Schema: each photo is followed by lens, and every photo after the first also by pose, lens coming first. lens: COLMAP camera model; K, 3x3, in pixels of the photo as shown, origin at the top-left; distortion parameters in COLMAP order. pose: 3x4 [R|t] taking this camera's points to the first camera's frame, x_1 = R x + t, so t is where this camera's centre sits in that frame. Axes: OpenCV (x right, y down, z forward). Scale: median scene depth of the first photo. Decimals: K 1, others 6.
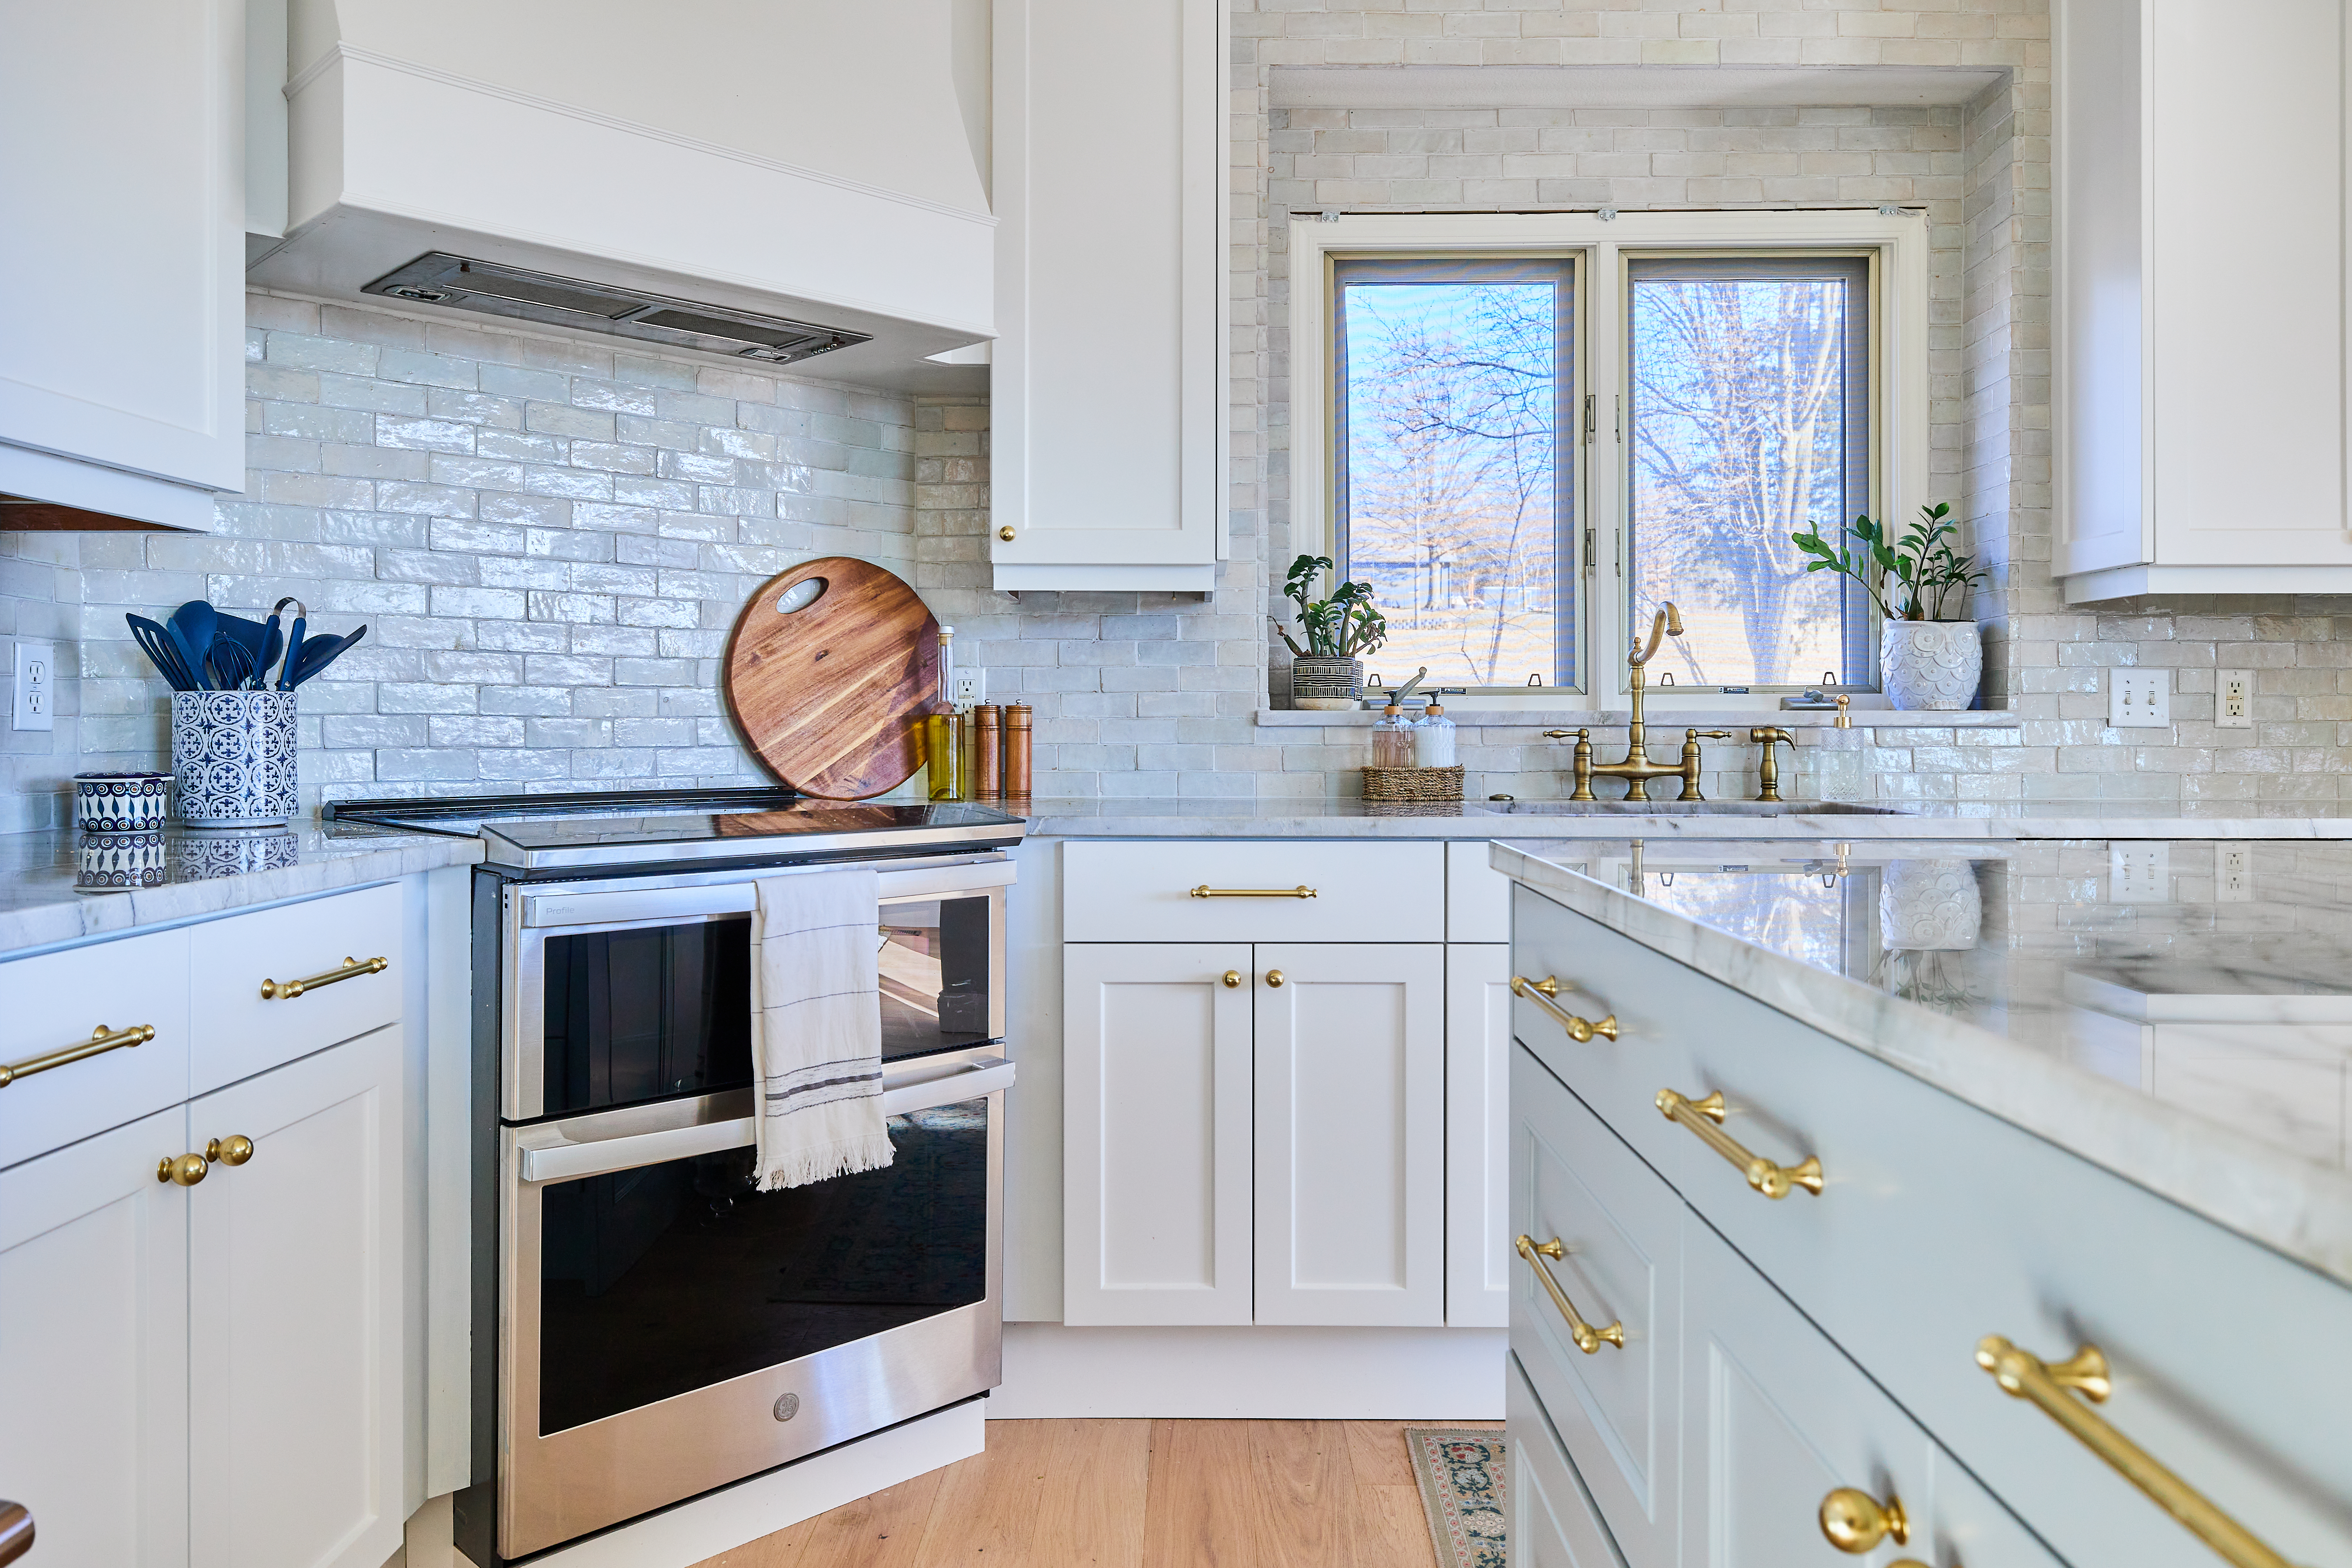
lens RADIAL K [[1659.4, 0, 1186.8], [0, 1659.4, 722.5], [0, 0, 1]] dist [0.004309, -0.002620]
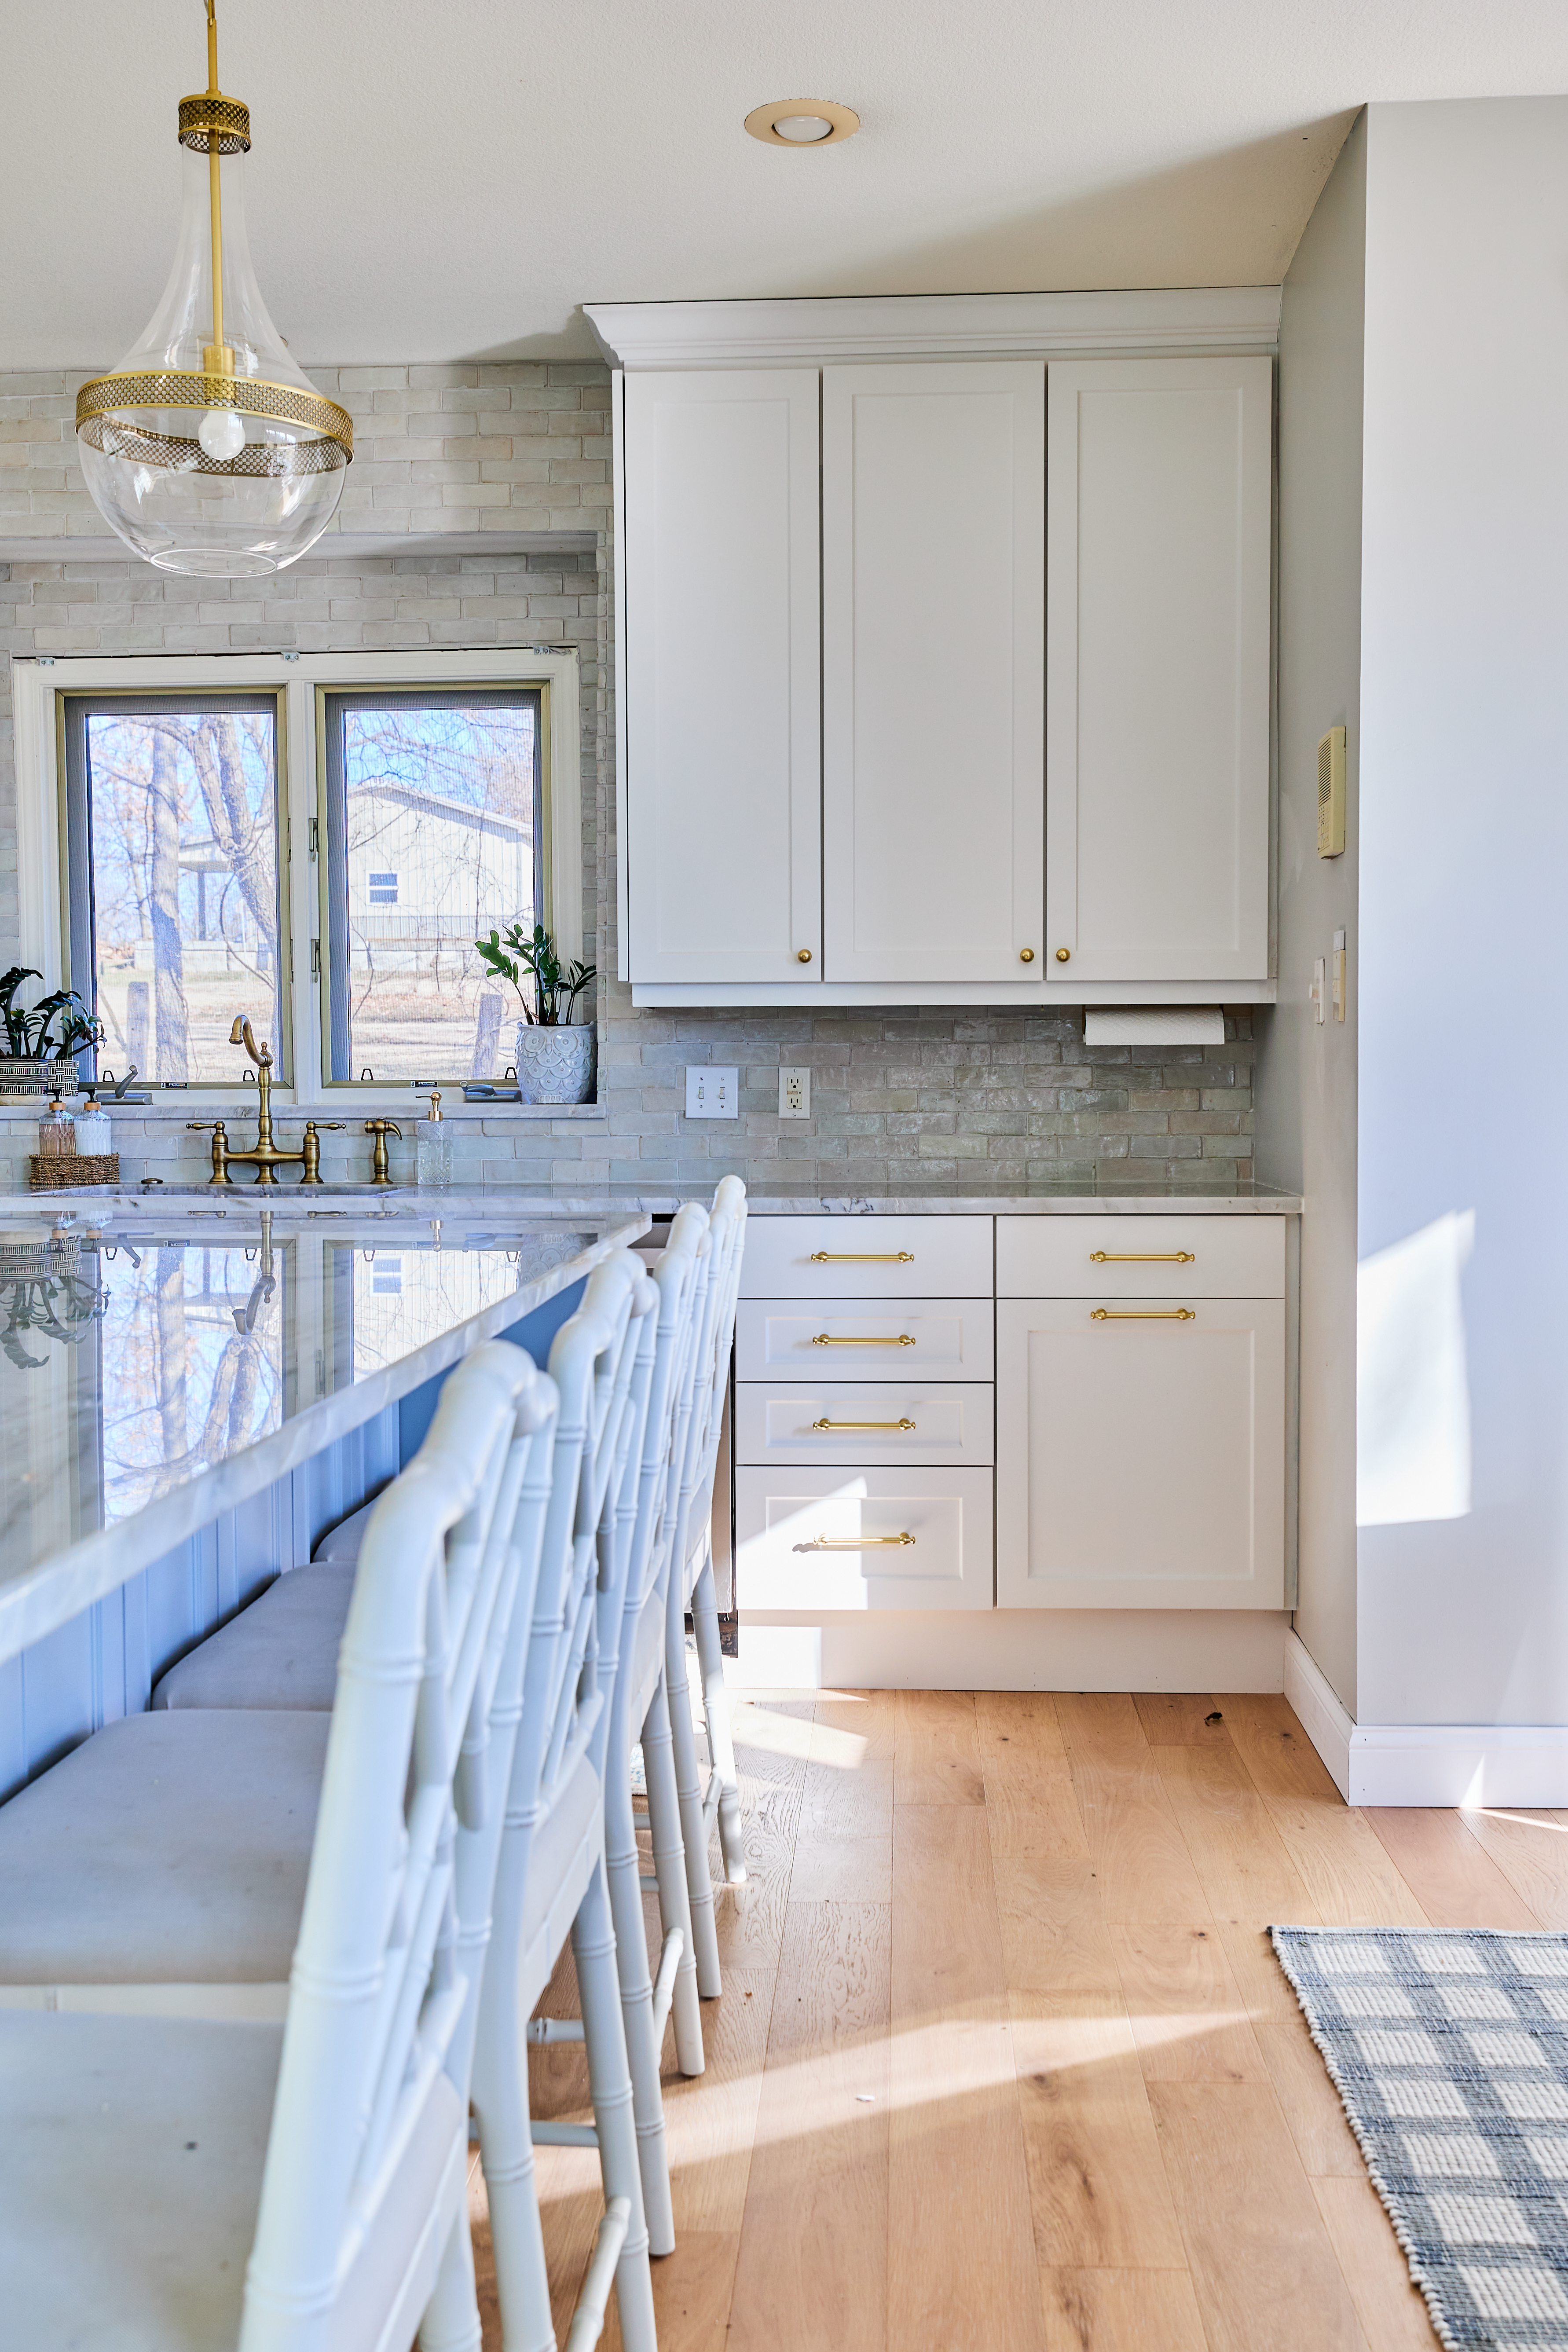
lens RADIAL K [[2284.2, 0, 784.0], [0, 2284.2, 1176.0], [0, 0, 1]] dist [0.011513, -0.009696]
pose [[0.998712, -0.002050, -0.050693, 0.707161], [0.004288, 0.999019, 0.044077, -0.026632], [0.050553, -0.044237, 0.997741, -0.562281]]
